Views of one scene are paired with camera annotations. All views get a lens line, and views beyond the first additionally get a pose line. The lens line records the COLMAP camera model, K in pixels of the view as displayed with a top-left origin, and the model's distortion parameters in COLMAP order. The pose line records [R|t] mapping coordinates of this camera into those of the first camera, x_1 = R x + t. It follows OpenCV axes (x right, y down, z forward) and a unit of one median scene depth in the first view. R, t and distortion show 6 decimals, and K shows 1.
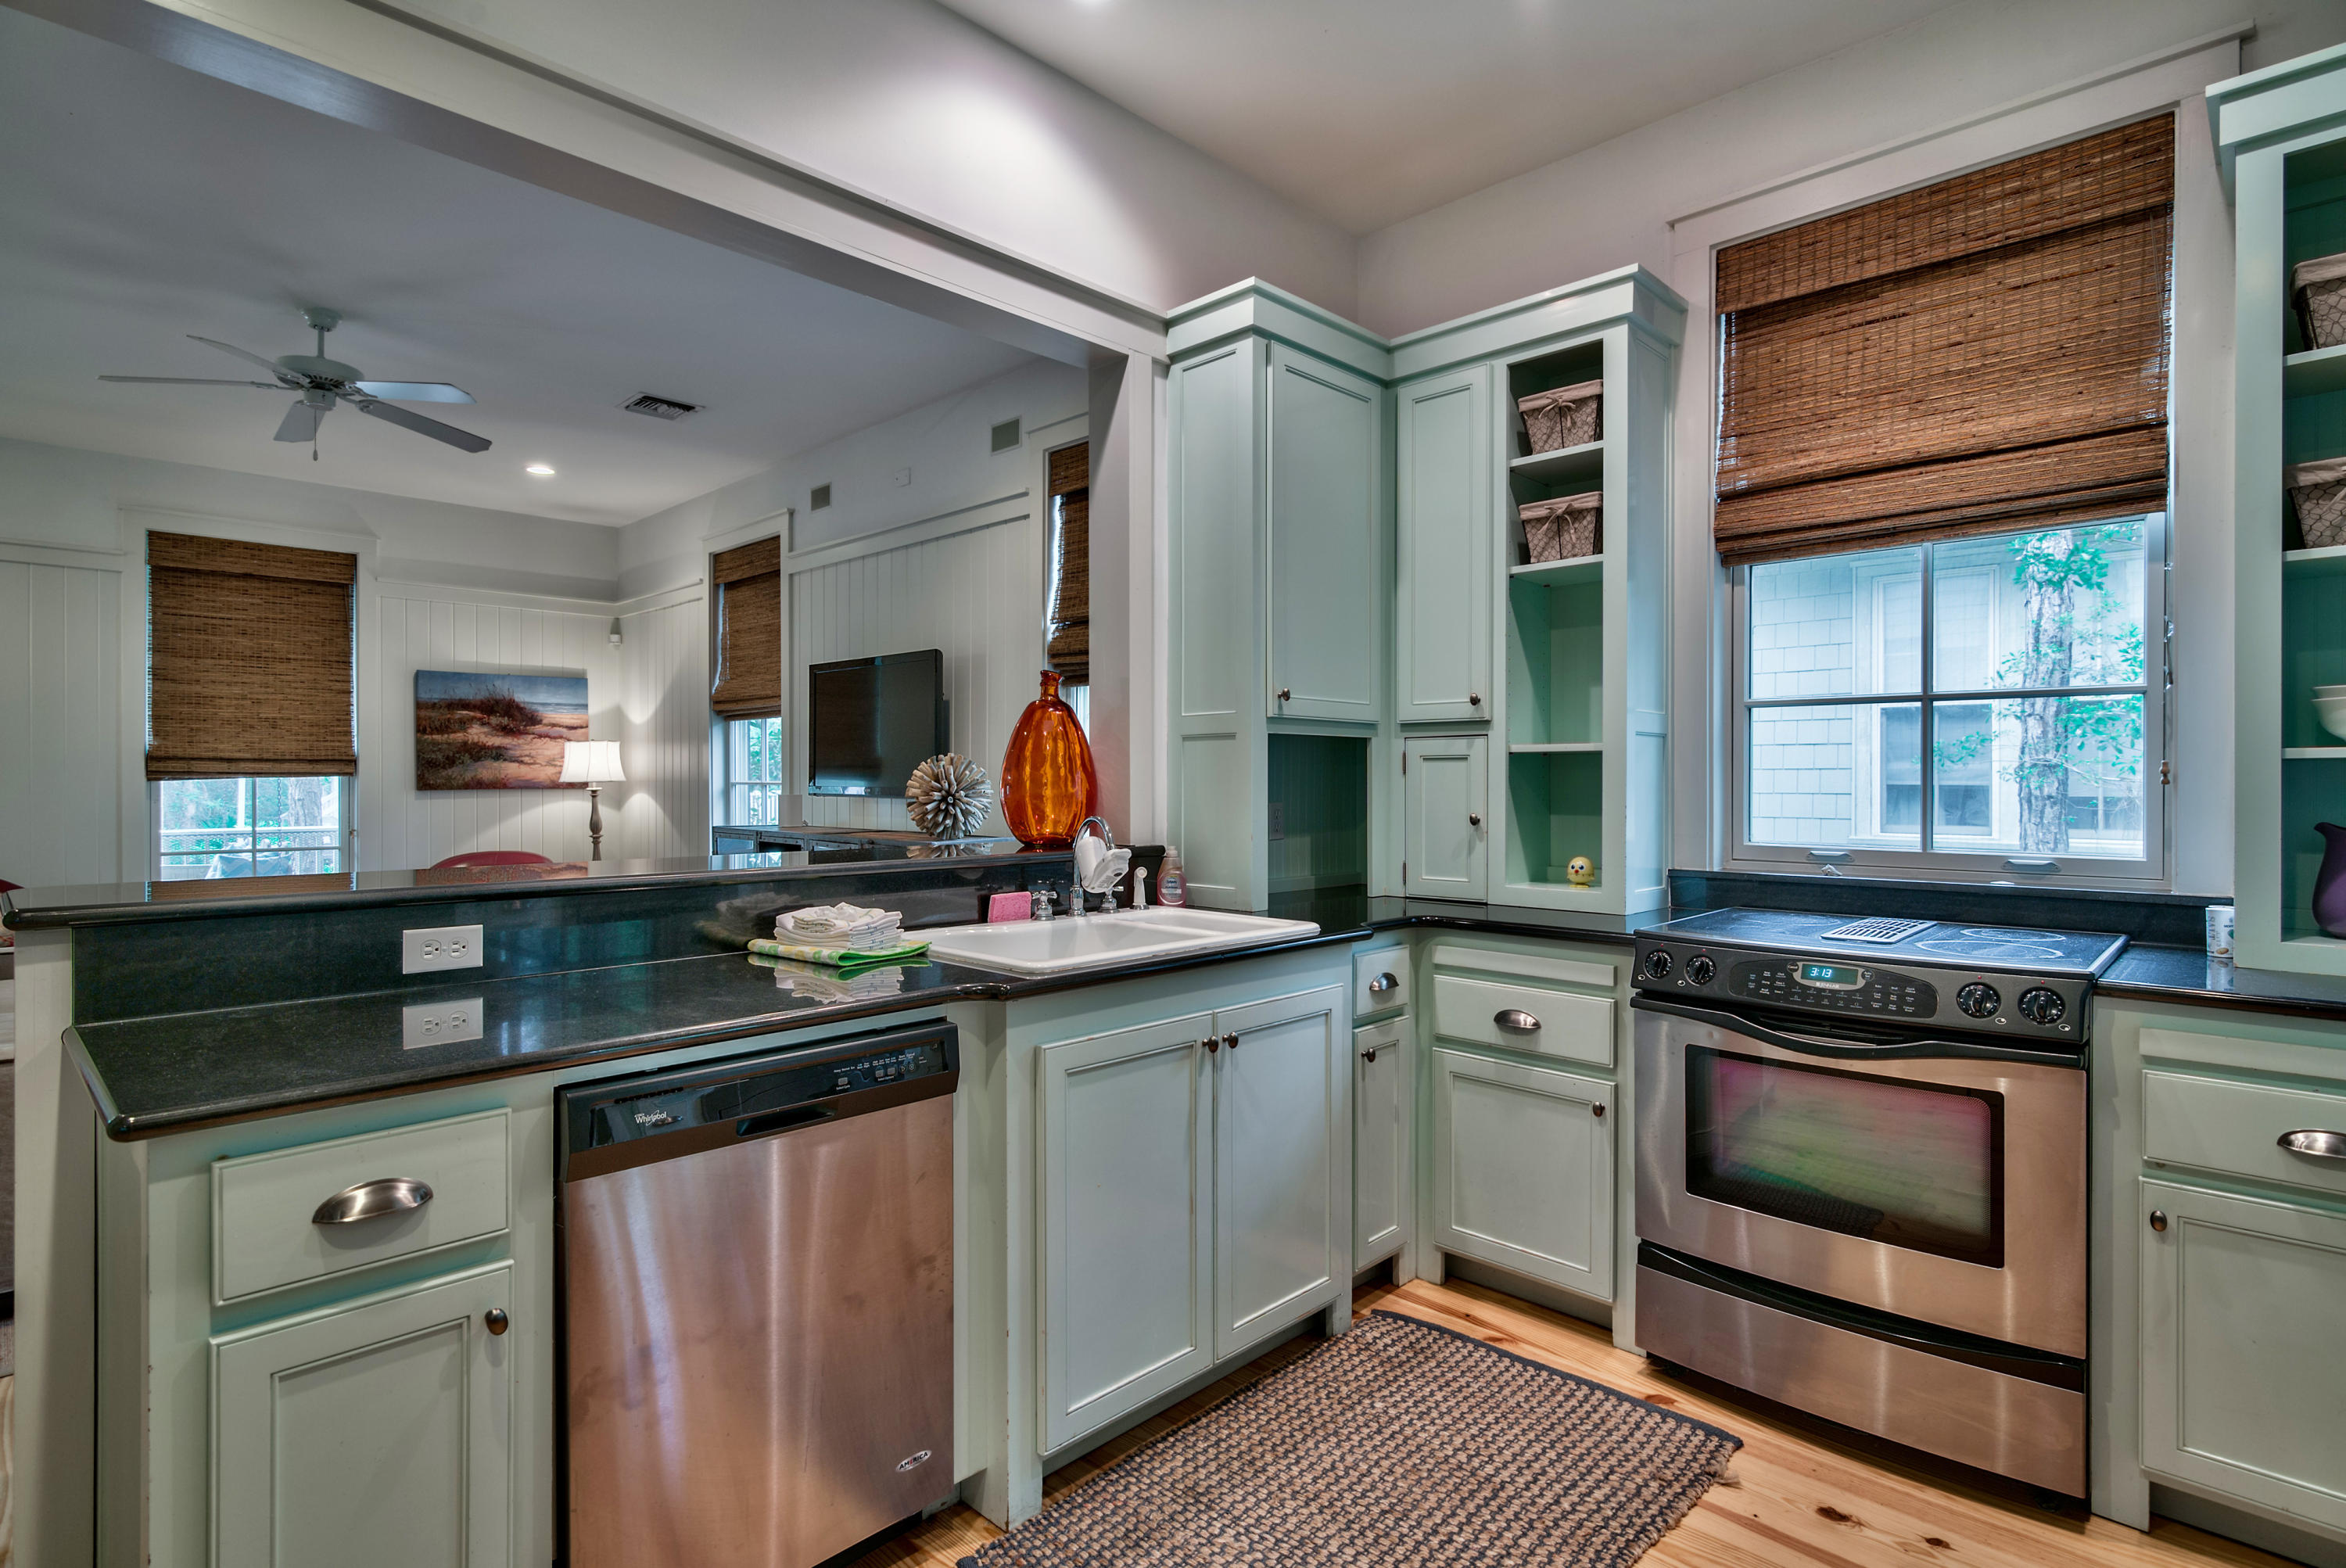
lens RADIAL K [[1146.4, 0, 1170.2], [0, 1146.4, 791.0], [0, 0, 1]] dist [-0.002118, -0.001244]
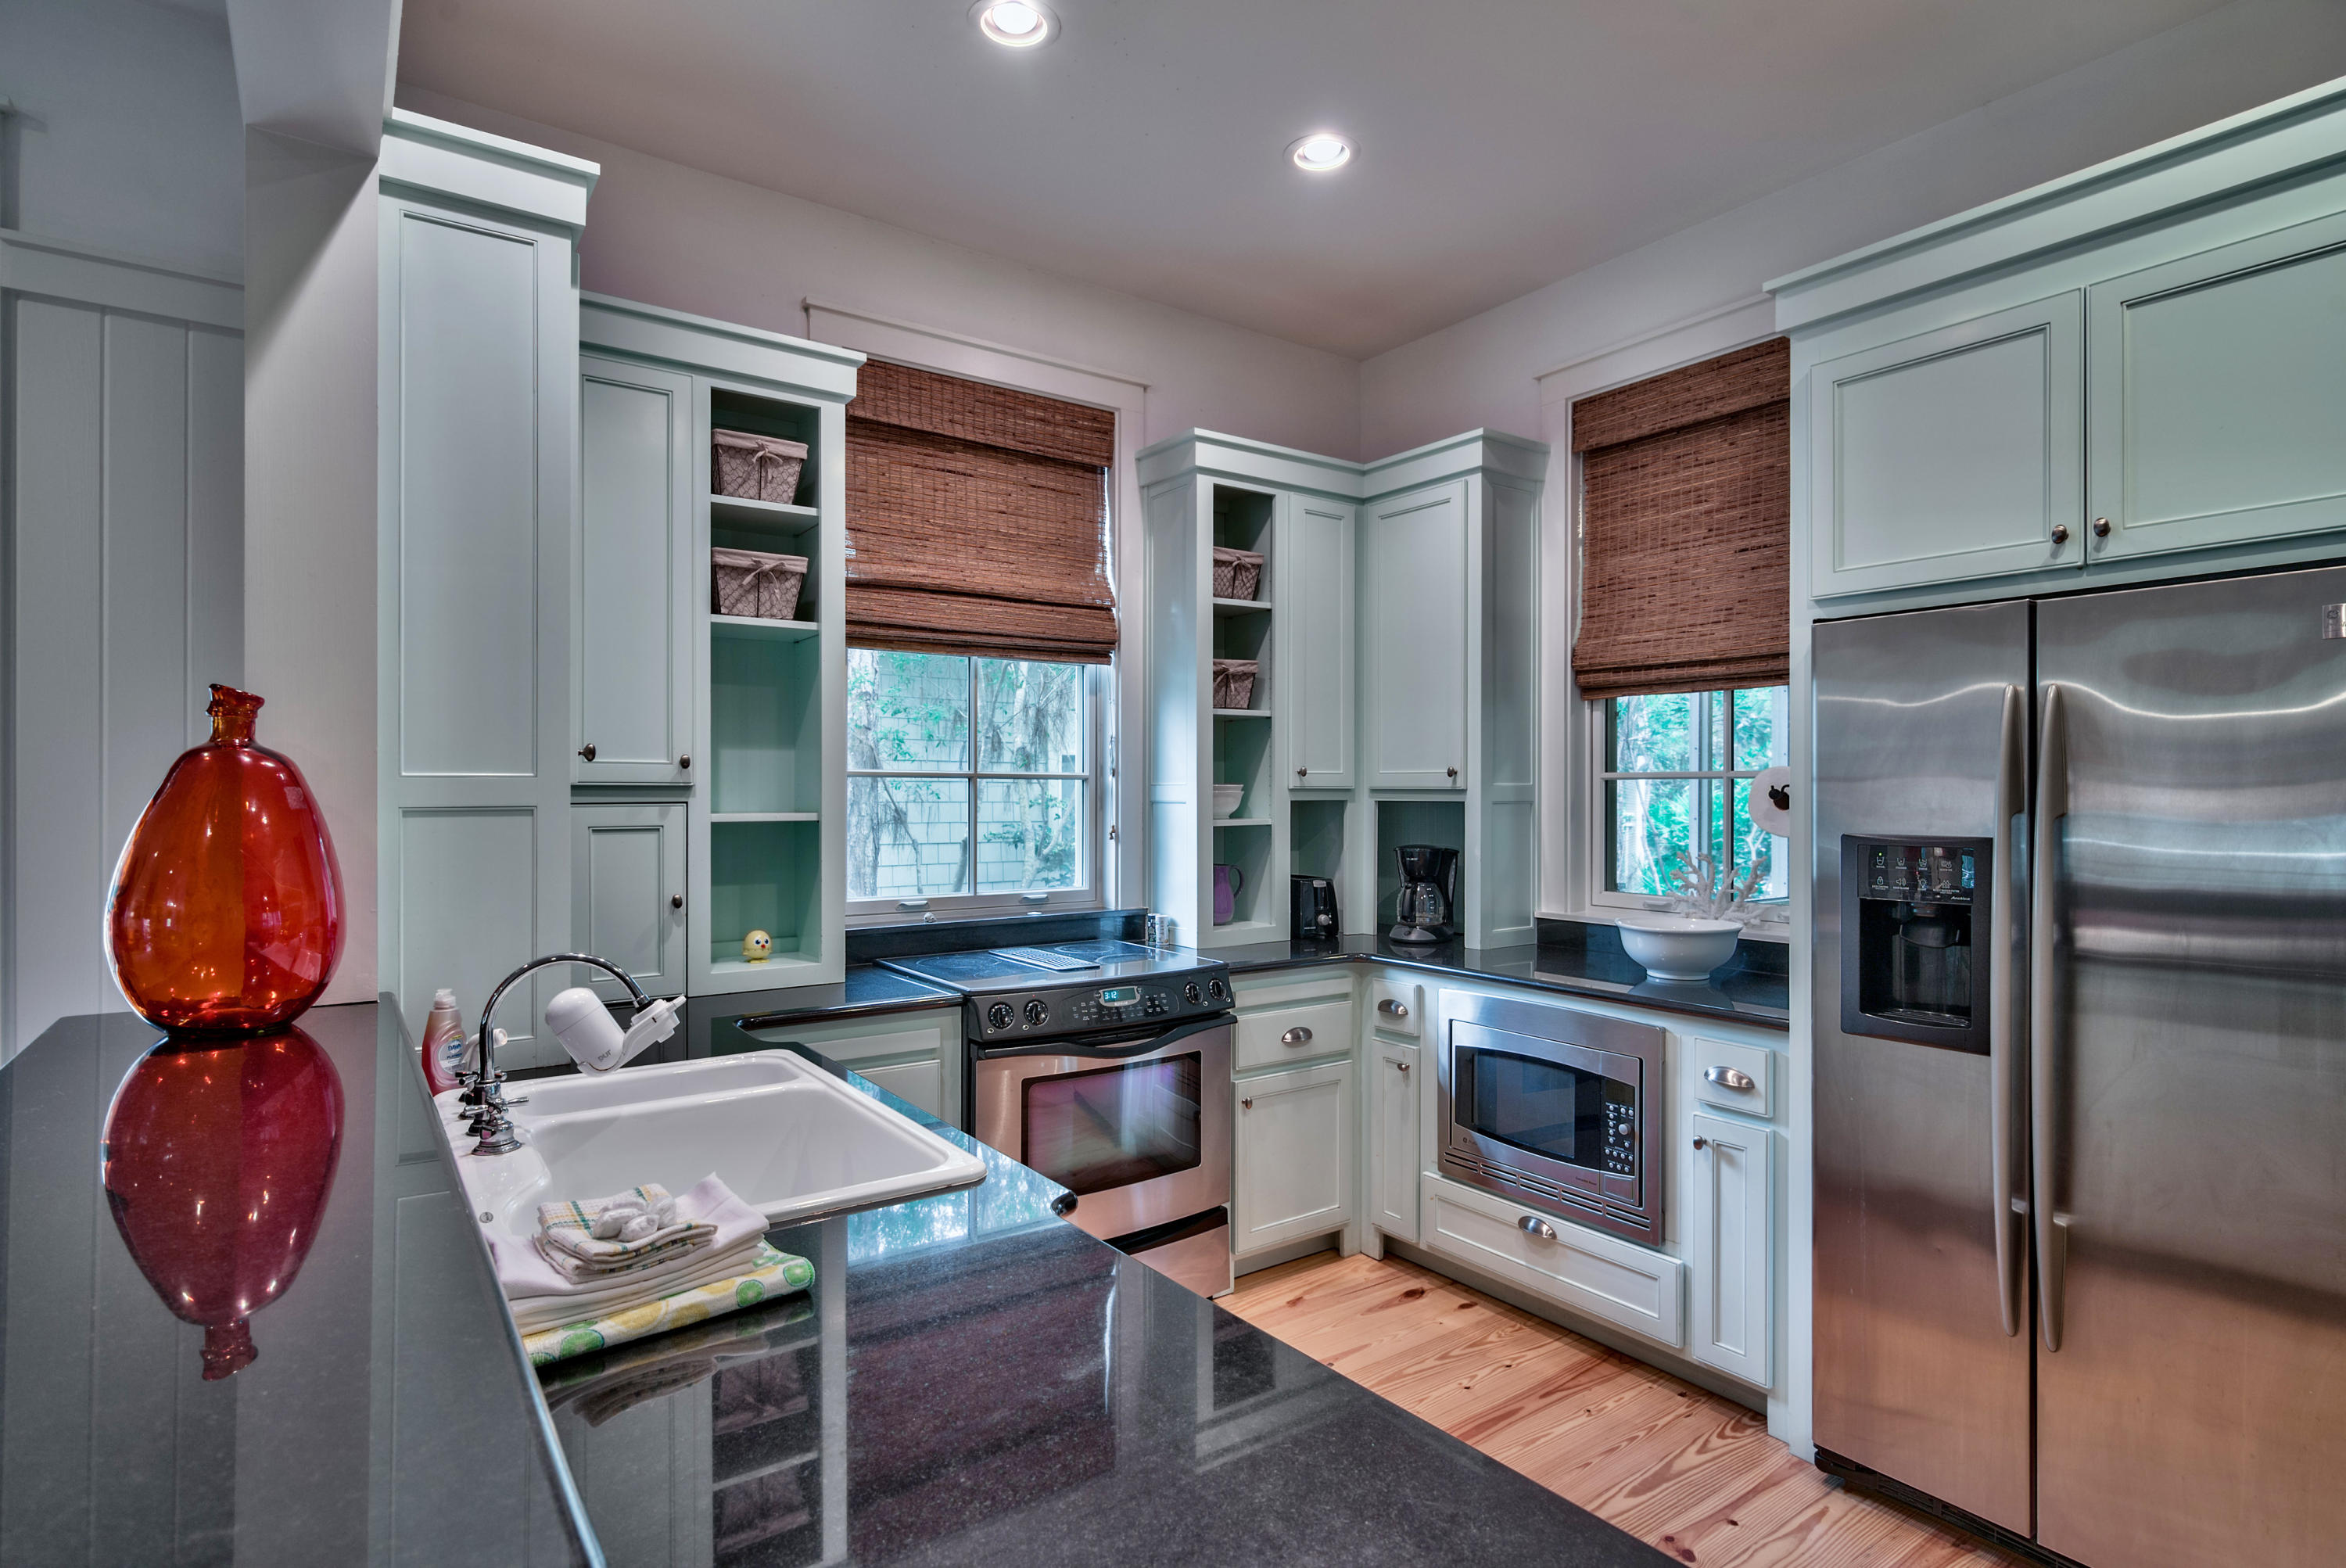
lens RADIAL K [[1183.9, 0, 1144.5], [0, 1183.9, 789.4], [0, 0, 1]] dist [-0.000678, -0.000613]
pose [[0.190030, 0.002493, 0.981775, -0.575125], [0.012385, 0.999911, -0.004937, -0.053764], [-0.981700, 0.013098, 0.189982, 0.526964]]
